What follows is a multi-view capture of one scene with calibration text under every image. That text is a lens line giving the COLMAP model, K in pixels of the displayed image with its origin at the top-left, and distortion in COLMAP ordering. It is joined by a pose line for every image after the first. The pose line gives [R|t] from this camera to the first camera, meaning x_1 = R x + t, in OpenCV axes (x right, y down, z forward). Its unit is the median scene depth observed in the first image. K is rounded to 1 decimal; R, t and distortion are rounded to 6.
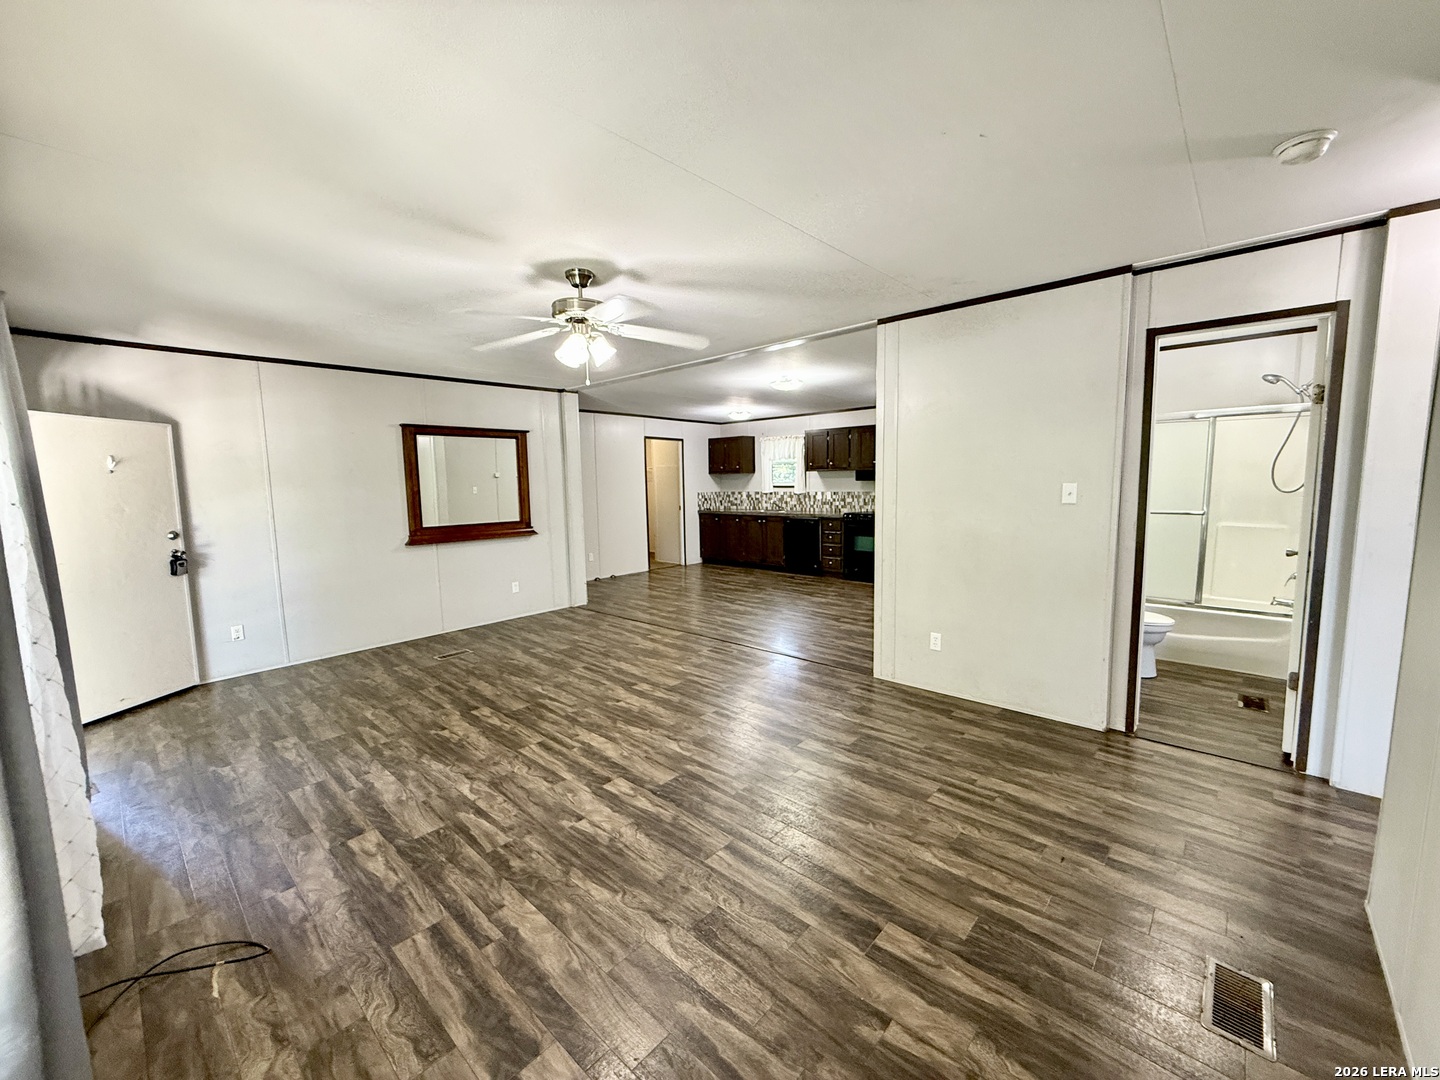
lens RADIAL K [[557.0, 0, 719.3], [0, 557.0, 558.3], [0, 0, 1]] dist [0.001677, 0.000024]
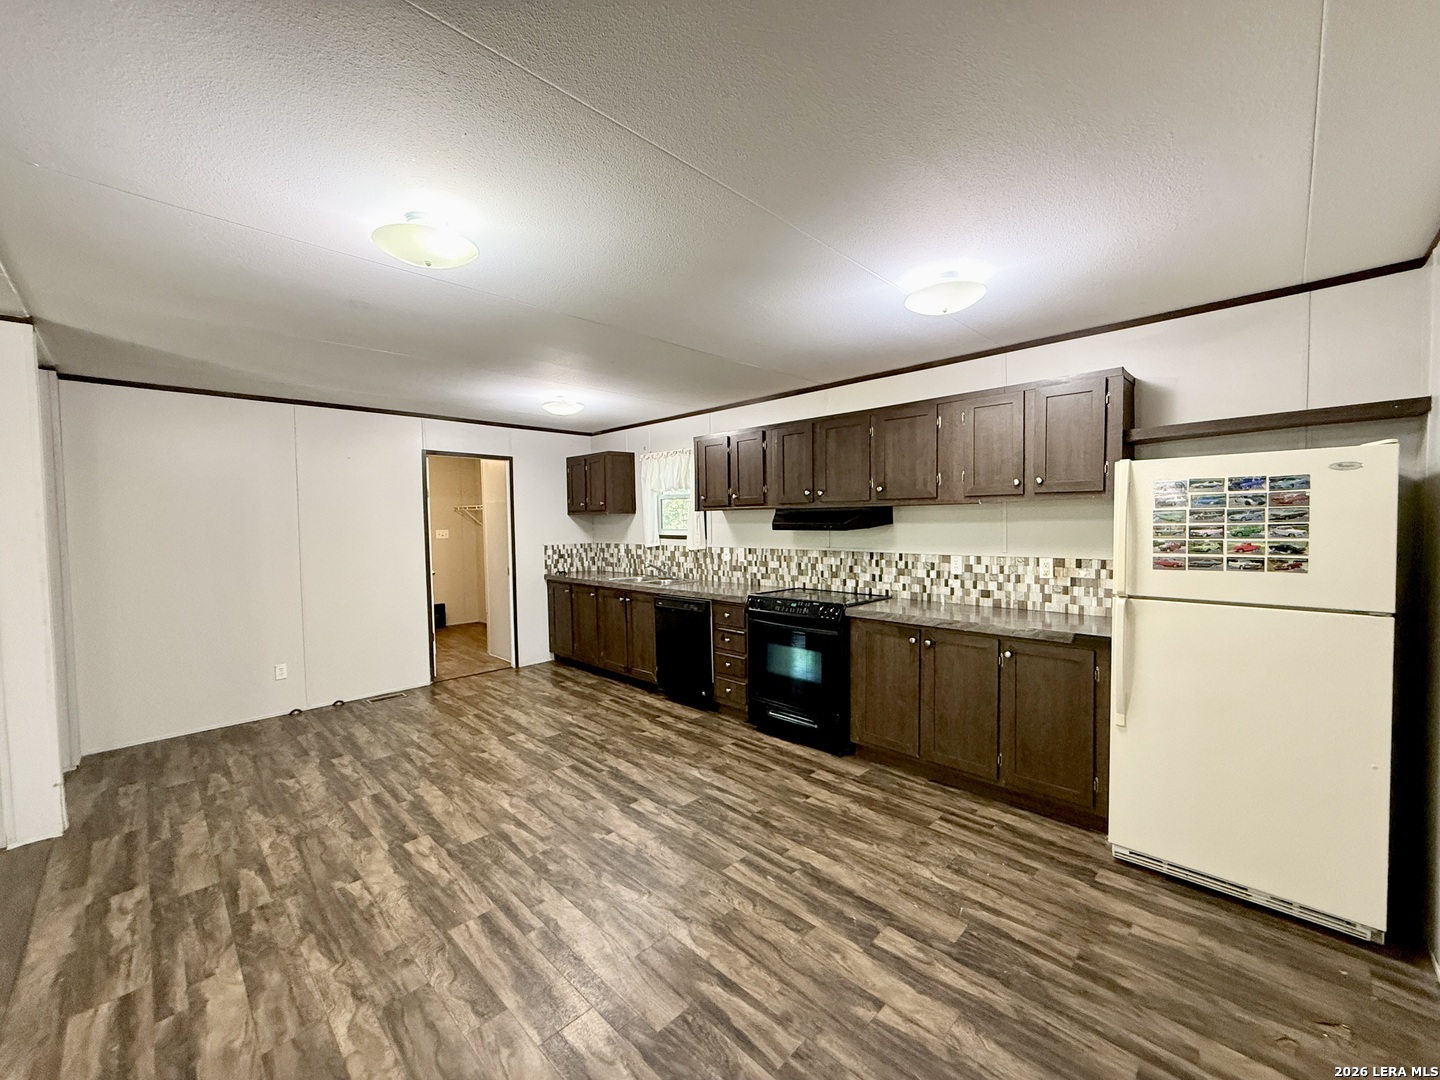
lens RADIAL K [[575.4, 0, 715.7], [0, 575.4, 539.3], [0, 0, 1]] dist [0.000664, -0.000176]
pose [[0.998225, 0.003737, -0.059441, 0.207590], [-0.009840, 0.994663, -0.102709, -0.070474], [0.058740, 0.103111, 0.992934, 0.444432]]
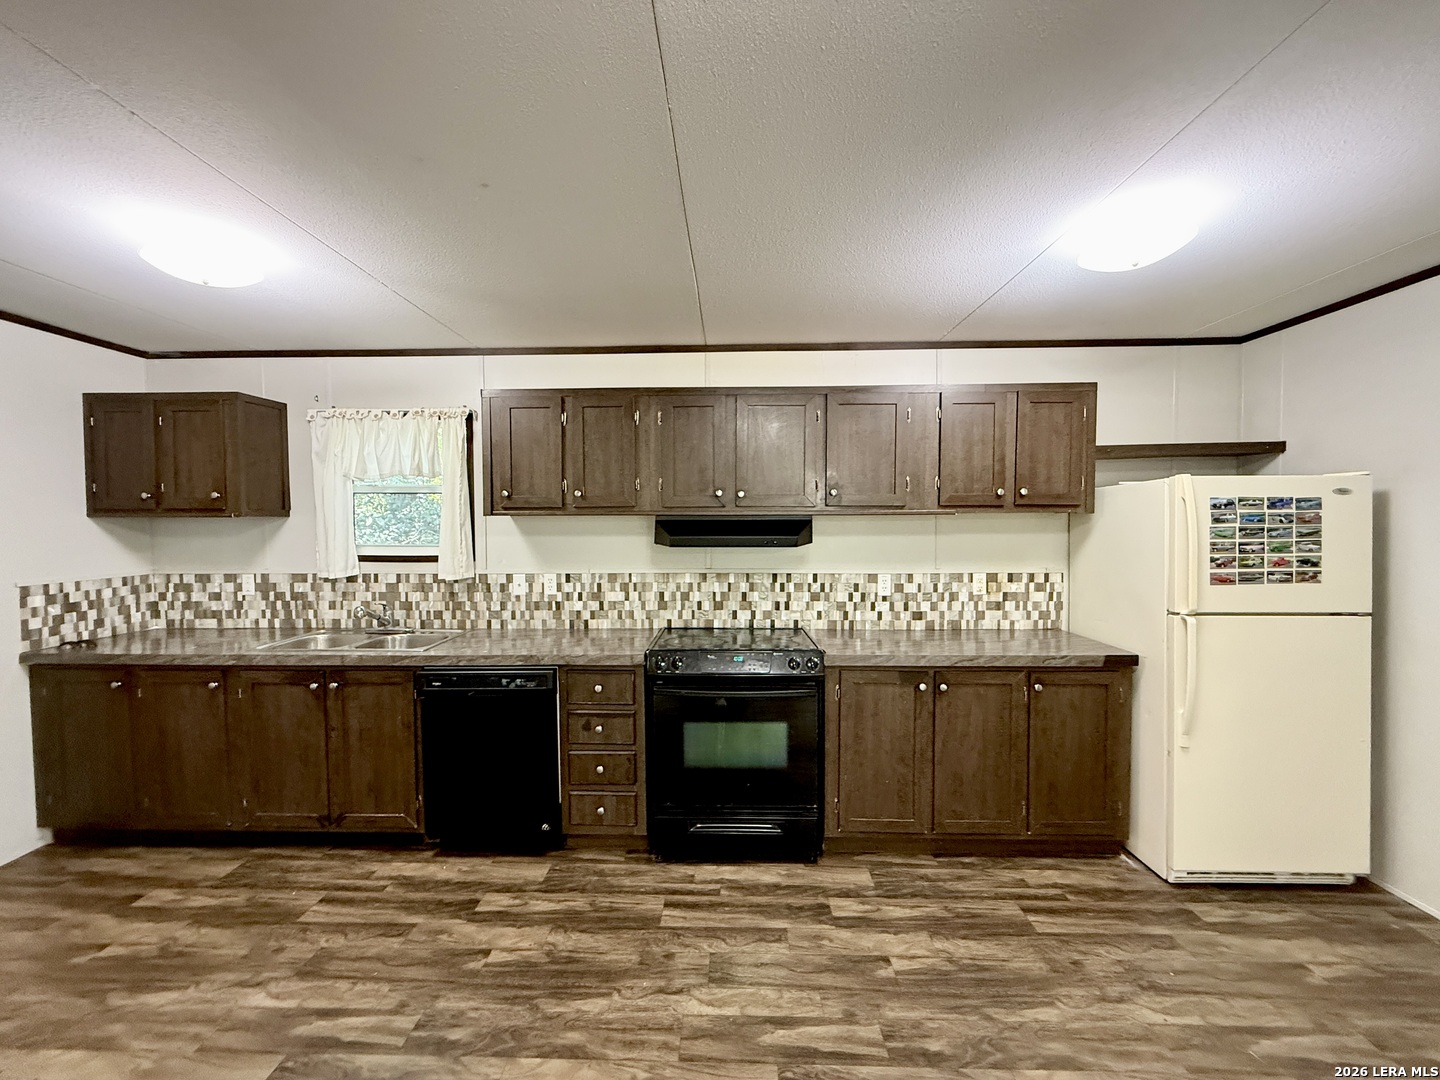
lens RADIAL K [[575.4, 0, 715.7], [0, 575.4, 539.3], [0, 0, 1]] dist [0.000664, -0.000176]
pose [[0.769798, -0.007018, 0.638249, 0.046194], [0.079548, 0.993198, -0.085023, -0.102802], [-0.633312, 0.116223, 0.765120, 0.661088]]
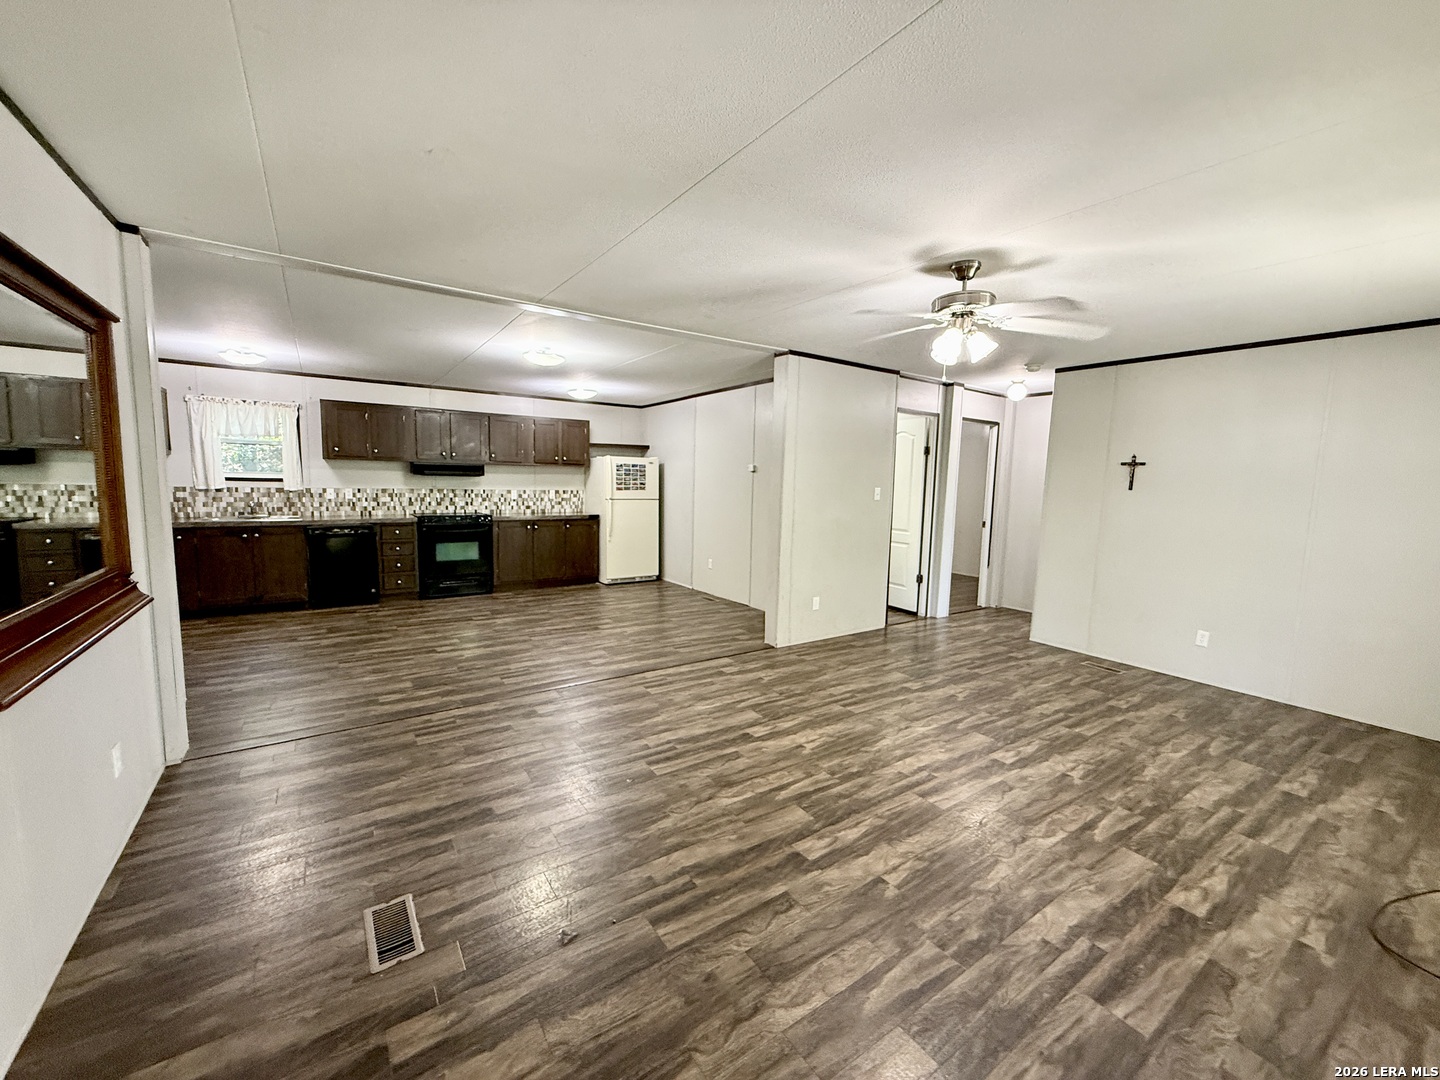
lens RADIAL K [[575.4, 0, 715.7], [0, 575.4, 539.3], [0, 0, 1]] dist [0.000664, -0.000176]
pose [[0.242999, -0.077967, 0.966888, -0.416220], [0.108049, 0.992737, 0.052896, -0.042591], [-0.963990, 0.091618, 0.249659, 0.367558]]
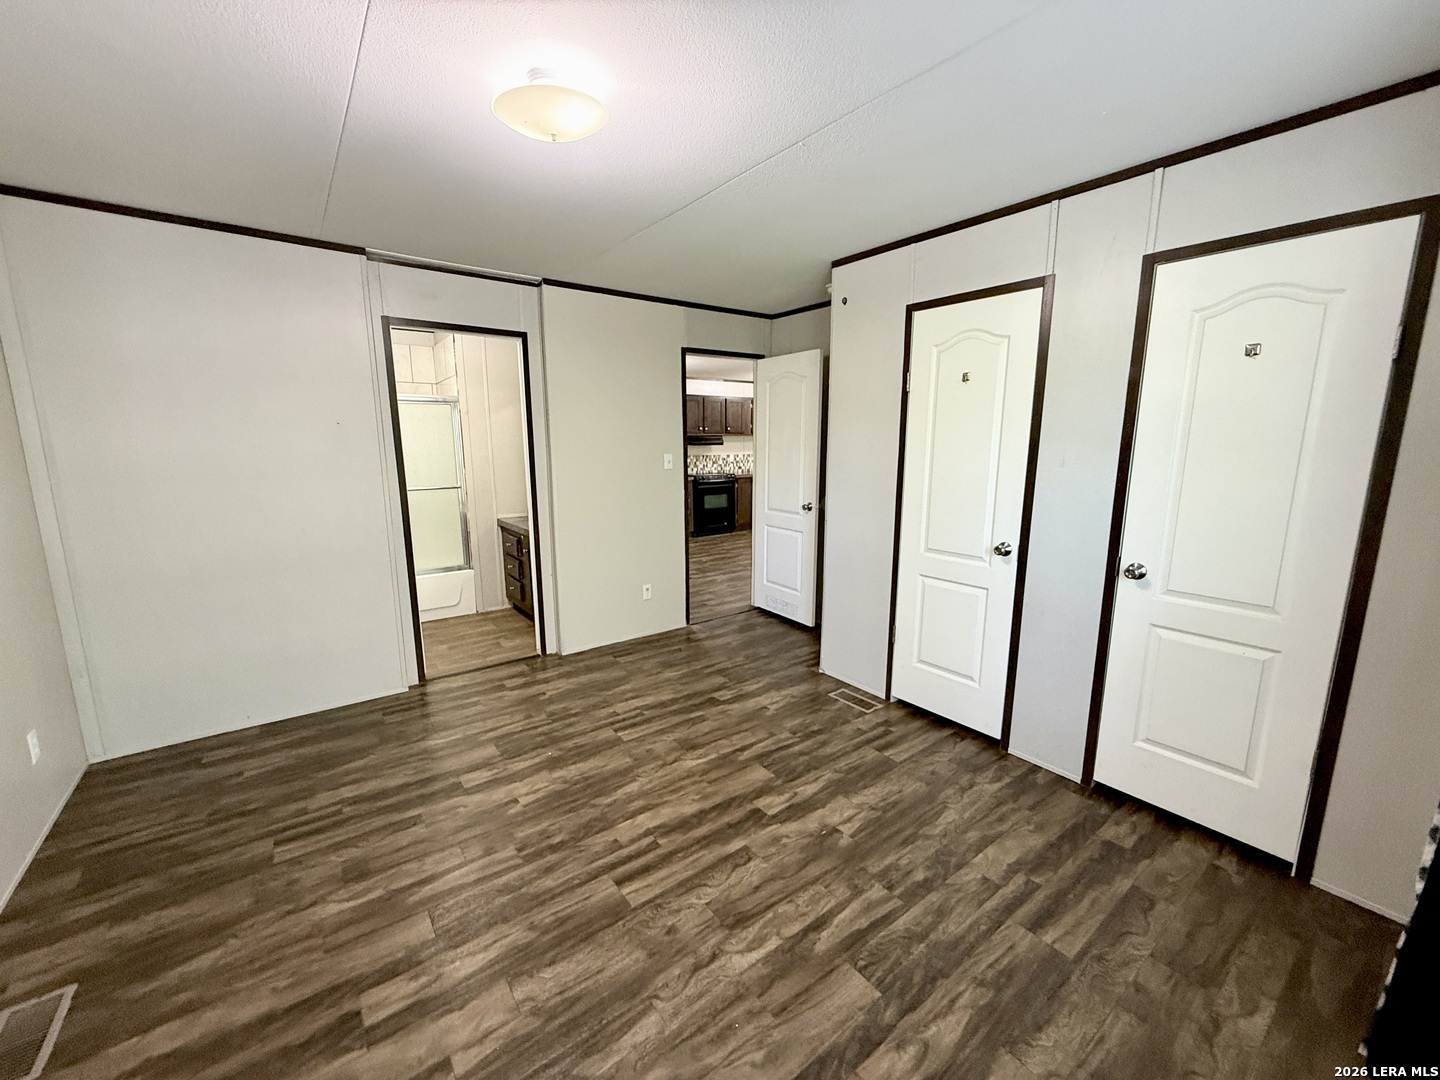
lens RADIAL K [[572.6, 0, 723.6], [0, 572.6, 570.4], [0, 0, 1]] dist [0.004366, -0.000291]
pose [[0.188036, -0.194424, 0.962726, -0.403075], [0.130780, 0.976439, 0.171650, -0.041288], [-0.973416, 0.093629, 0.209032, 0.355893]]
